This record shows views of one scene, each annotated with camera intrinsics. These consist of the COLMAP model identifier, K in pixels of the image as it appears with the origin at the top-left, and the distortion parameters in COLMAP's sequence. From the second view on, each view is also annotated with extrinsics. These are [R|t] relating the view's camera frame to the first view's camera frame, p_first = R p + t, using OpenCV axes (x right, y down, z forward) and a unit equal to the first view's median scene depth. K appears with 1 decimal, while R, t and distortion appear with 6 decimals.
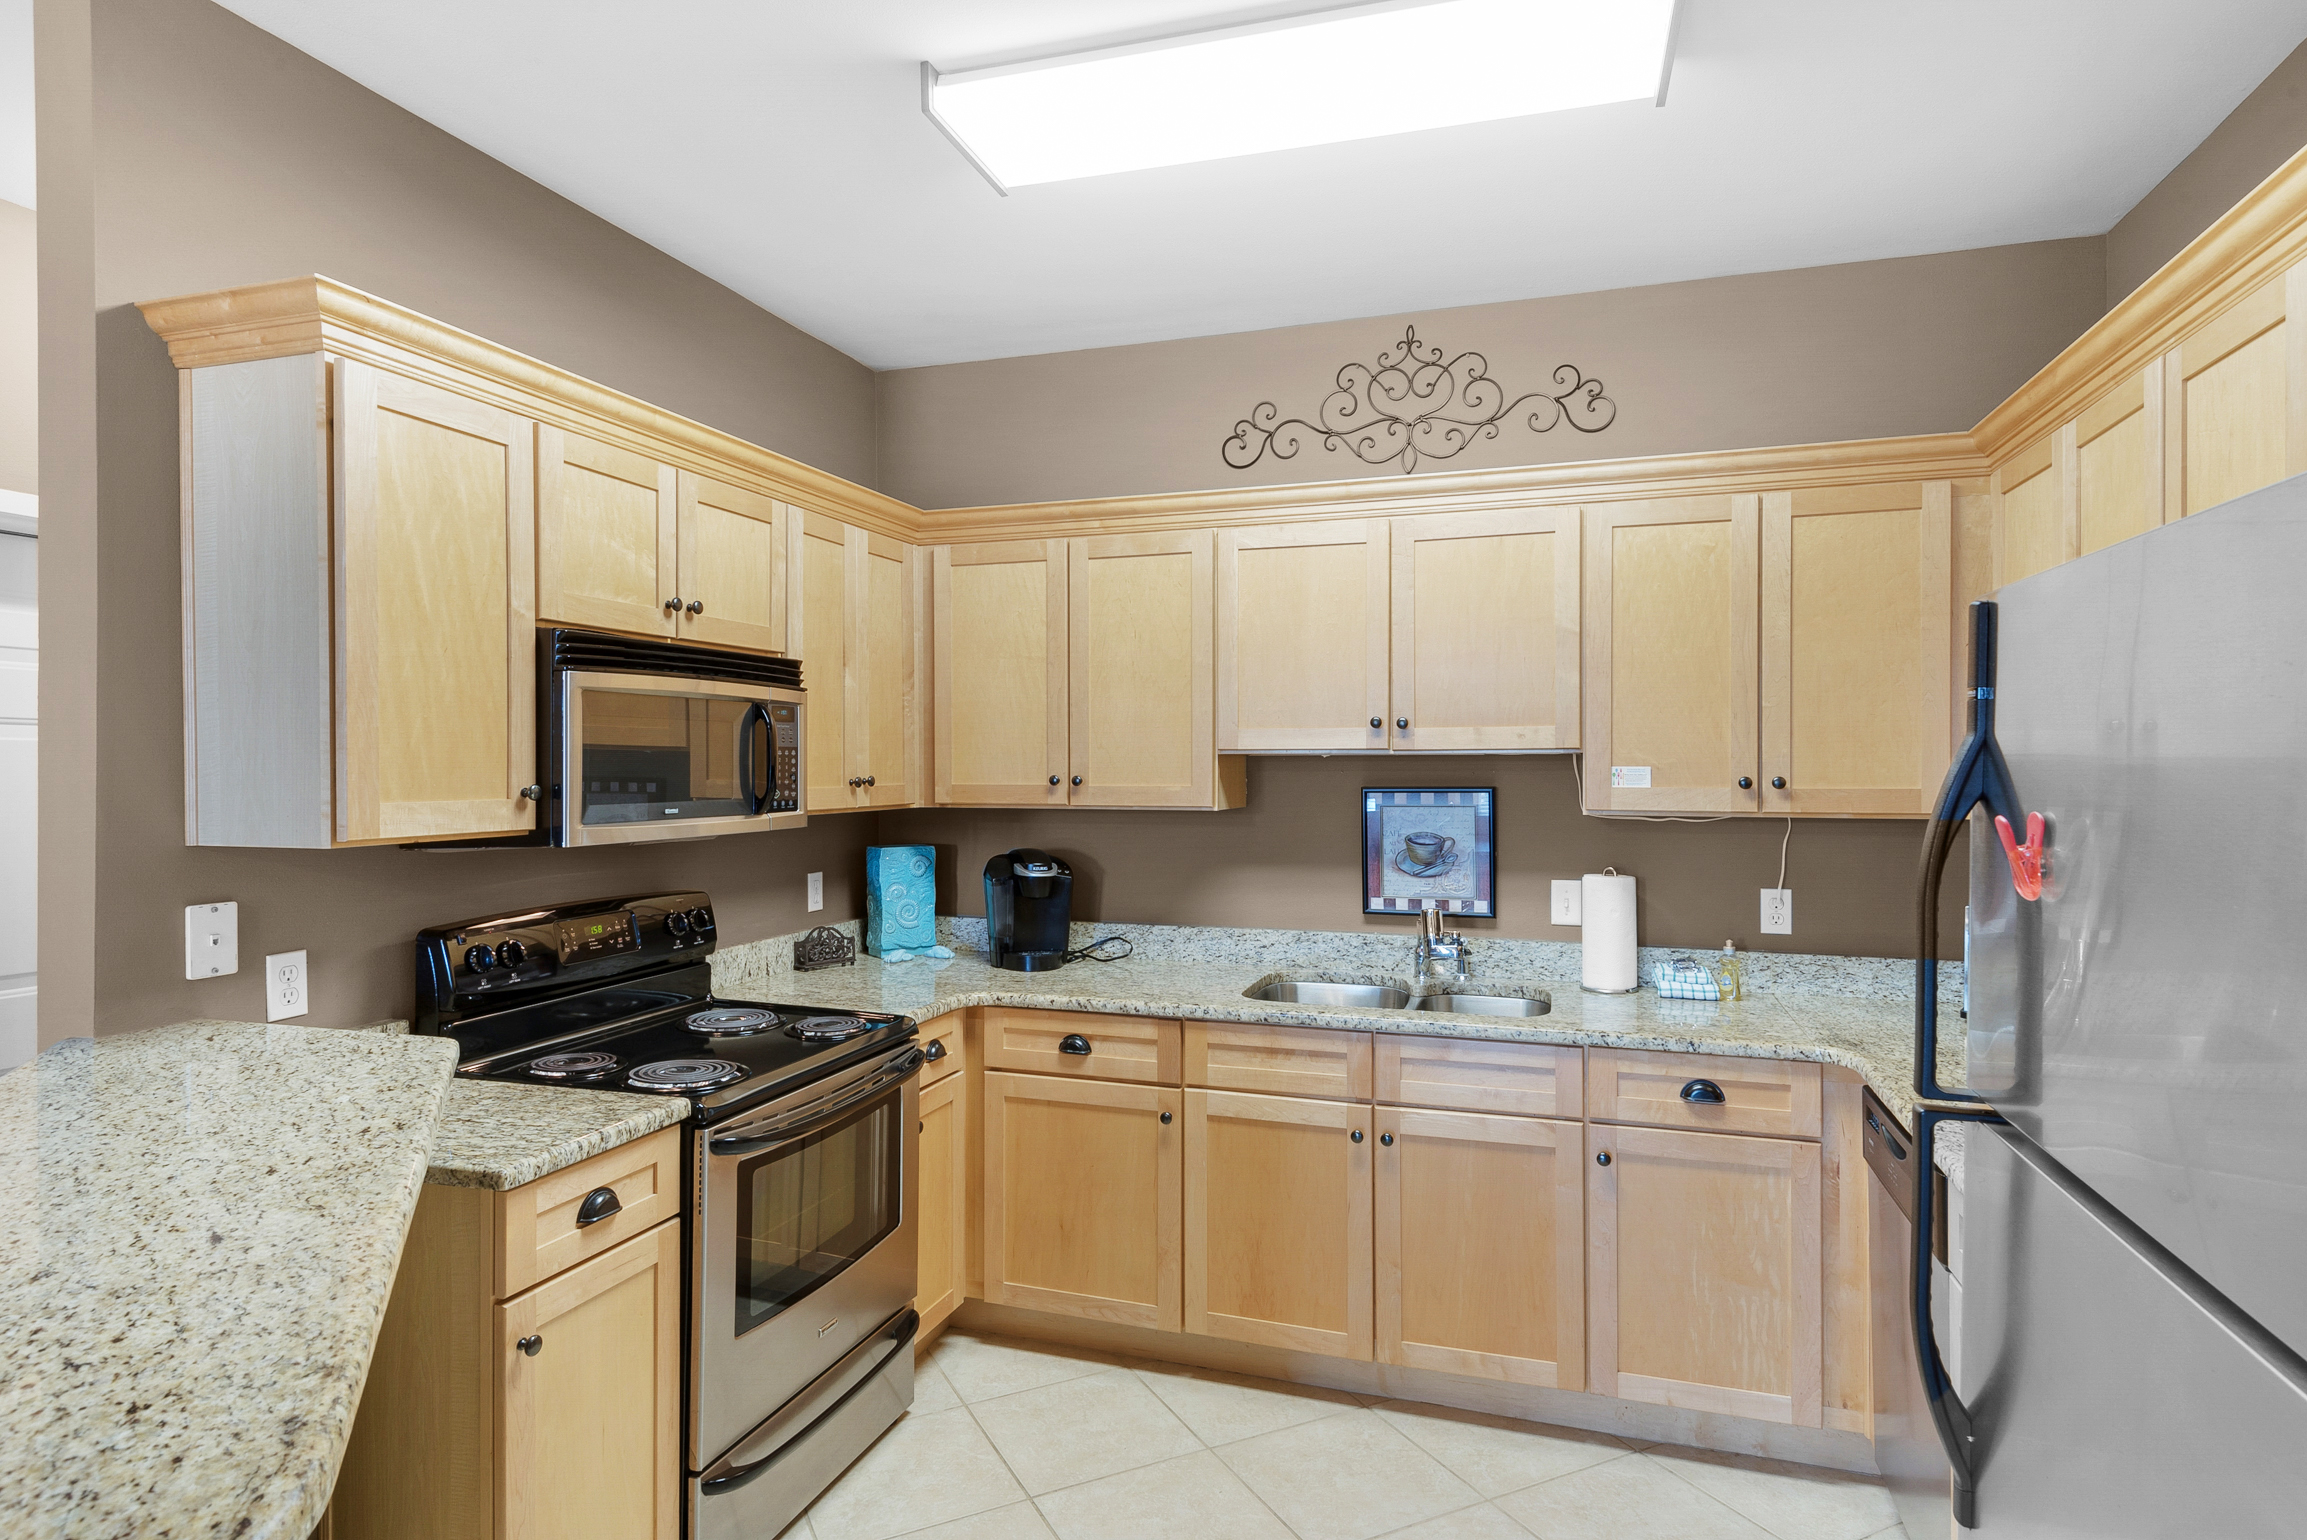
lens RADIAL K [[1267.2, 0, 1153.5], [0, 1267.2, 770.0], [0, 0, 1]] dist [0.045122, -0.017444]
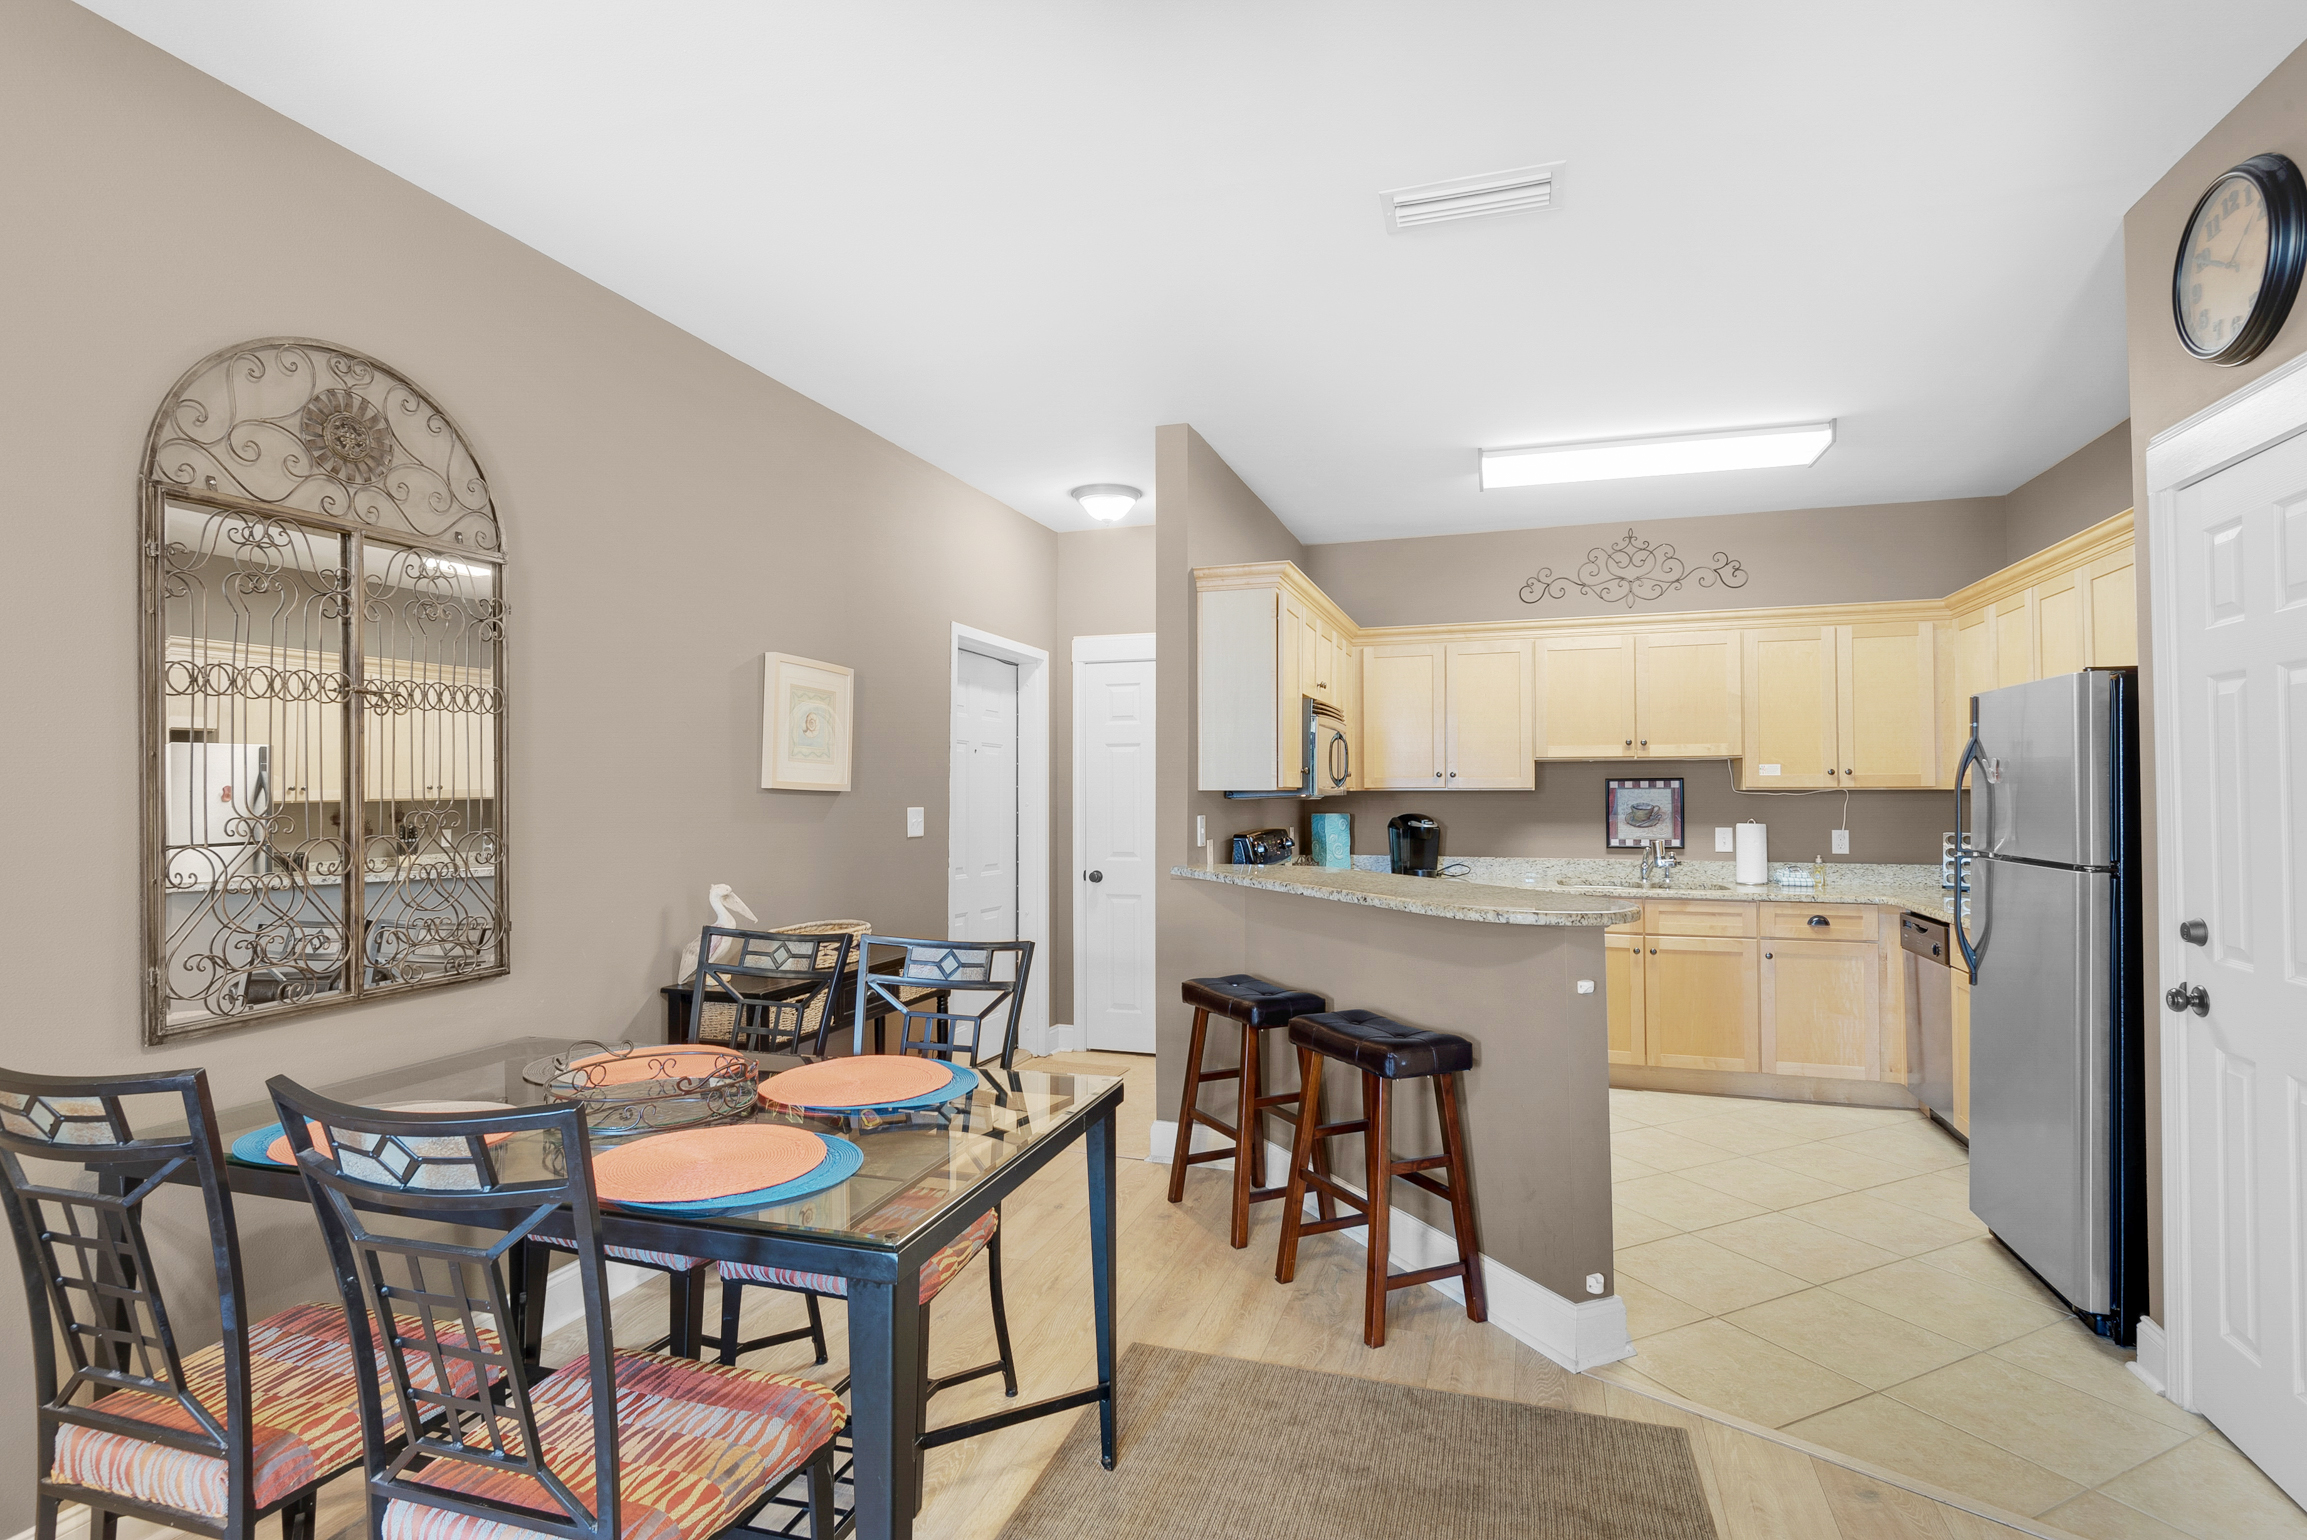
lens RADIAL K [[1157.3, 0, 1140.9], [0, 1157.3, 771.1], [0, 0, 1]] dist [0.042191, -0.033210]
pose [[0.999999, -0.000028, -0.001613, -0.536813], [-0.000015, 0.999650, -0.026455, 0.050455], [0.001613, 0.026455, 0.999649, -0.722490]]
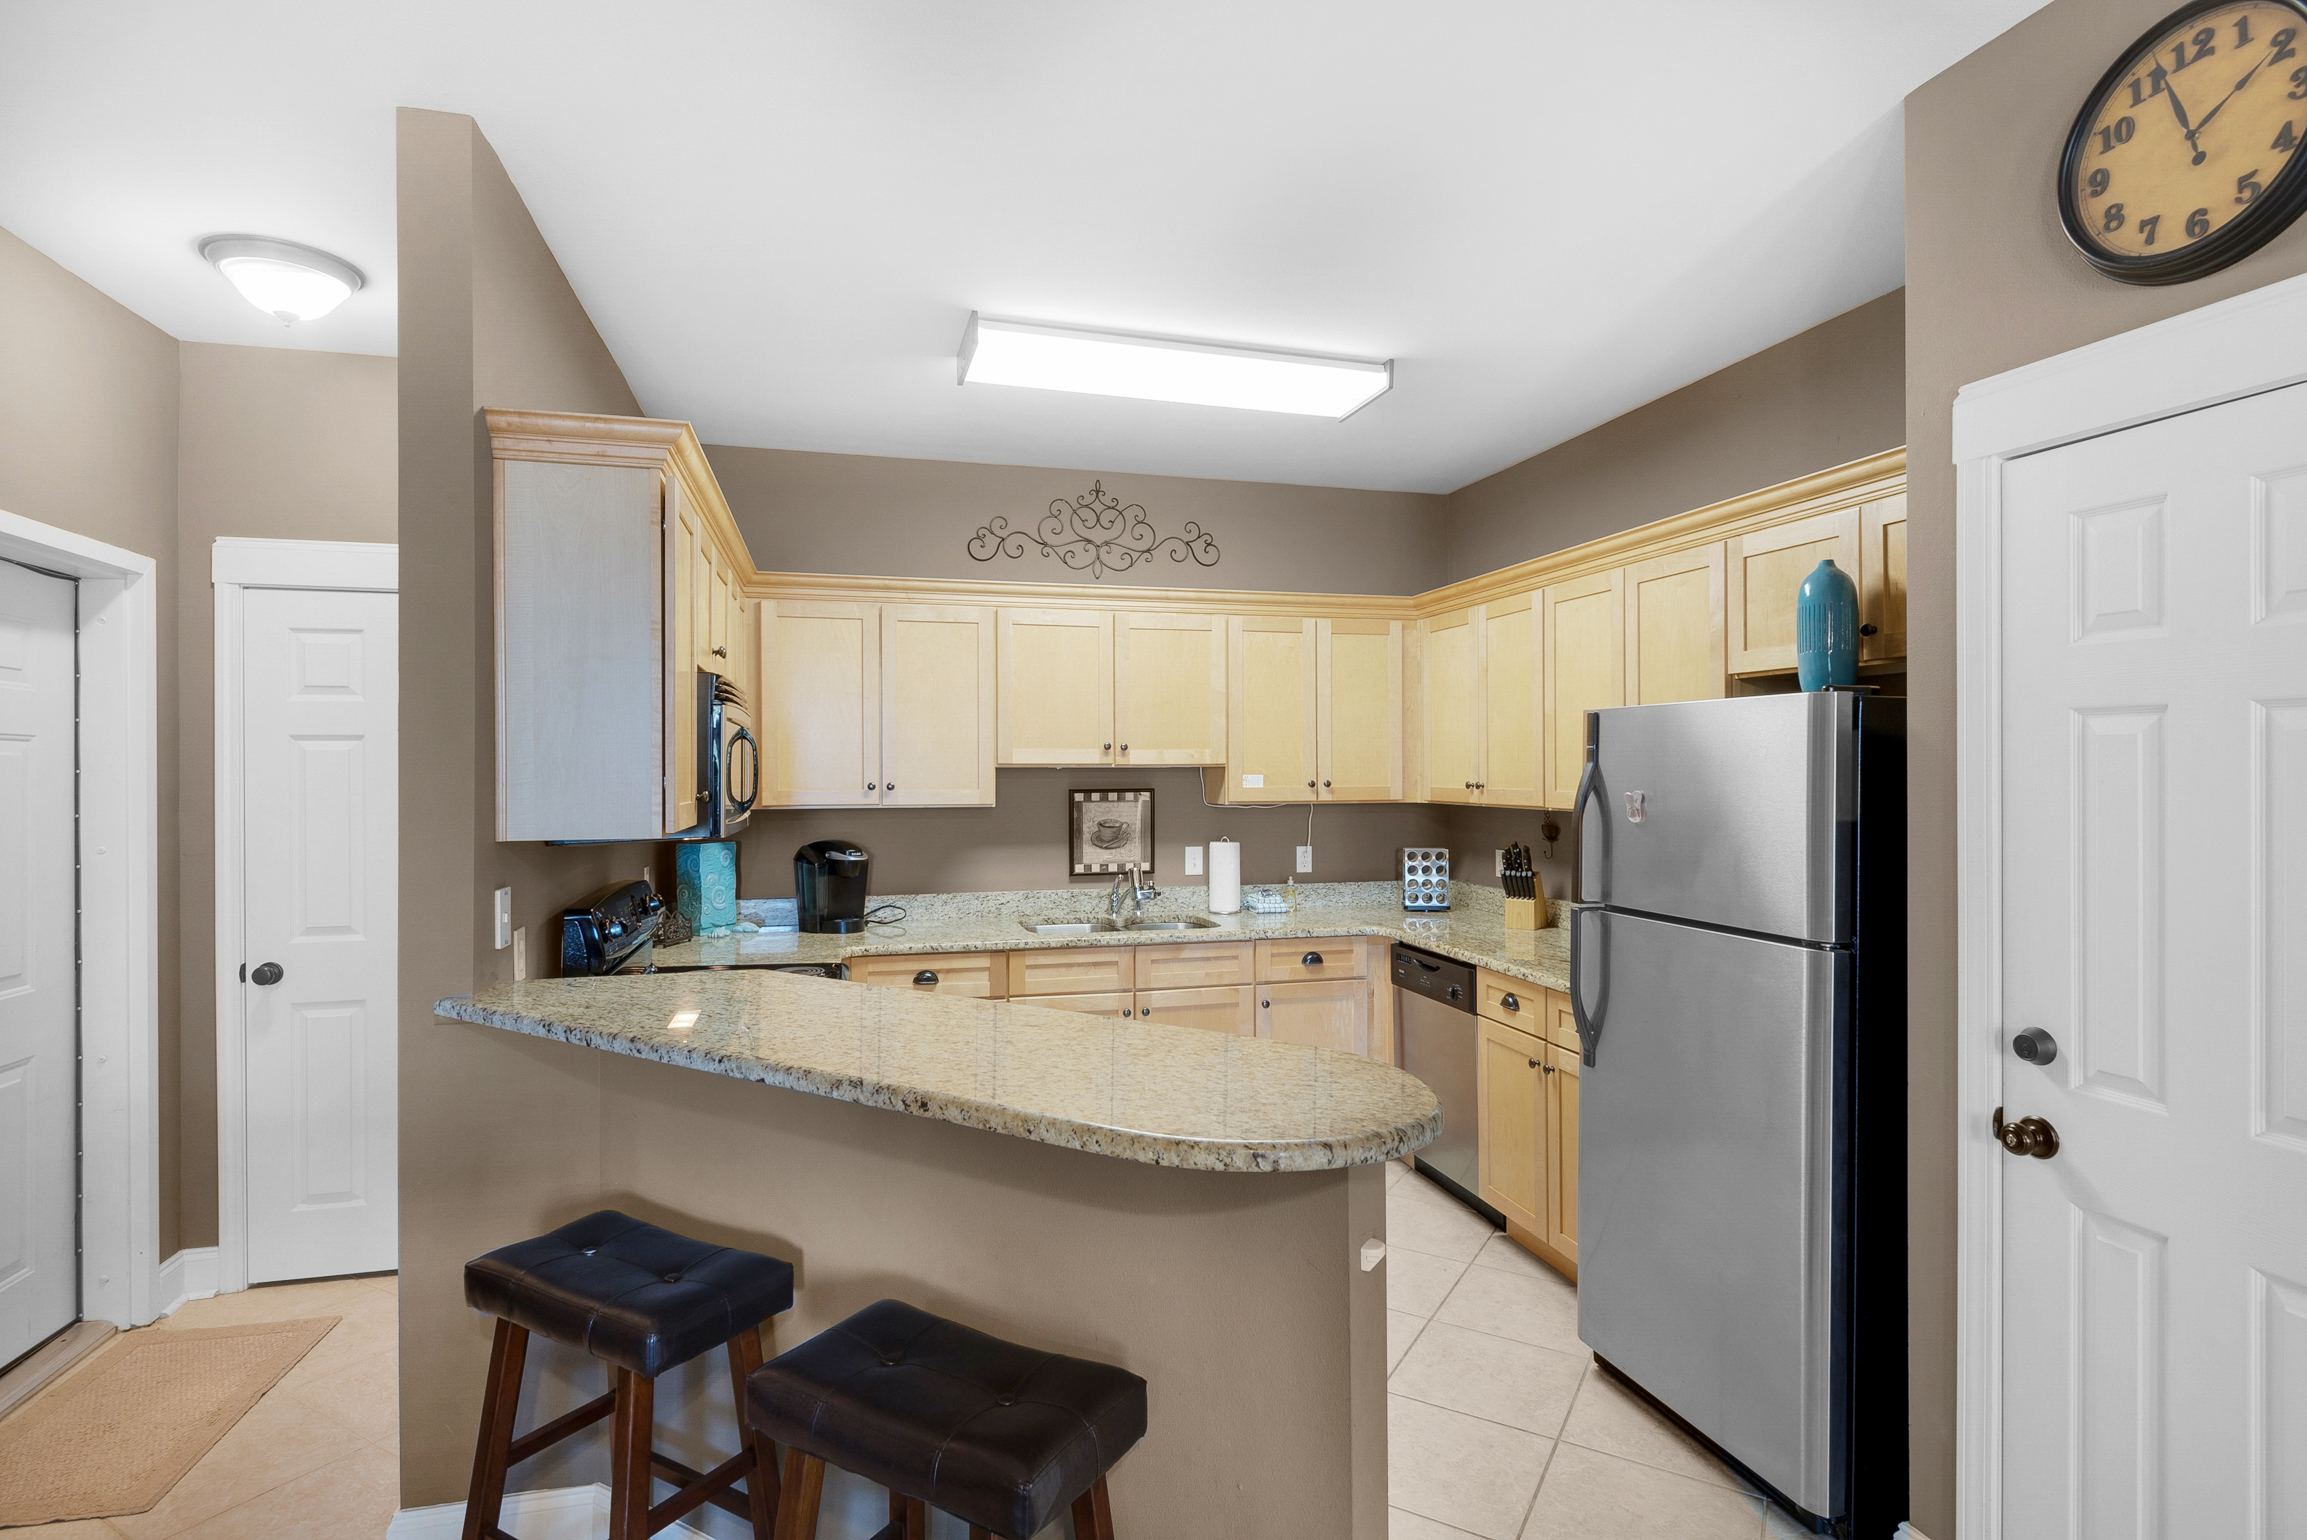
lens RADIAL K [[1157.3, 0, 1140.9], [0, 1157.3, 771.1], [0, 0, 1]] dist [0.042191, -0.033210]
pose [[0.837437, -0.000826, 0.546533, -0.531808], [0.004062, 0.999981, -0.004712, -0.000868], [-0.546519, 0.006166, 0.837424, -0.174297]]
